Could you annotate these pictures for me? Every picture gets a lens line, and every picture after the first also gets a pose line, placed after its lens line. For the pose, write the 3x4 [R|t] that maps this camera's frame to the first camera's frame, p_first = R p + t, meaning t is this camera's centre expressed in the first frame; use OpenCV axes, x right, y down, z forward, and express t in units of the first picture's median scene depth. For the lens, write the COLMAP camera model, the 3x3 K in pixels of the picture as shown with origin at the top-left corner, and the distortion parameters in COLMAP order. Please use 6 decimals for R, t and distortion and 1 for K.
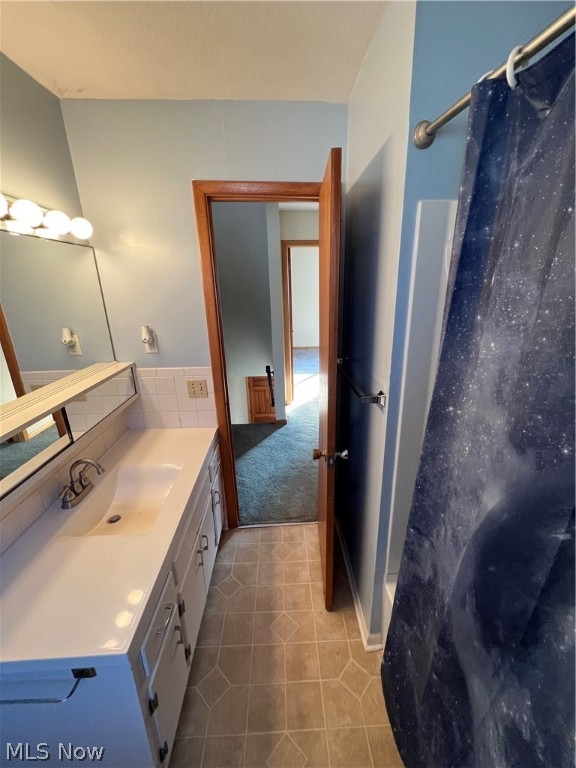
lens RADIAL K [[306.6, 0, 289.8], [0, 306.6, 382.5], [0, 0, 1]] dist [0.000987, 0.000034]
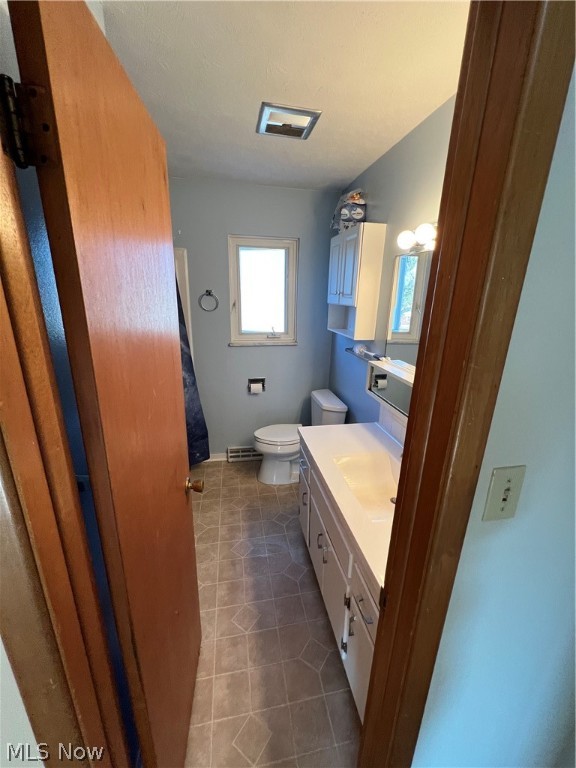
lens RADIAL K [[306.6, 0, 289.8], [0, 306.6, 382.5], [0, 0, 1]] dist [0.000987, 0.000034]
pose [[-0.988580, 0.051778, -0.141521, -0.059168], [-0.037202, 0.826199, 0.562149, -0.445979], [0.146032, 0.560995, -0.814837, 1.428624]]
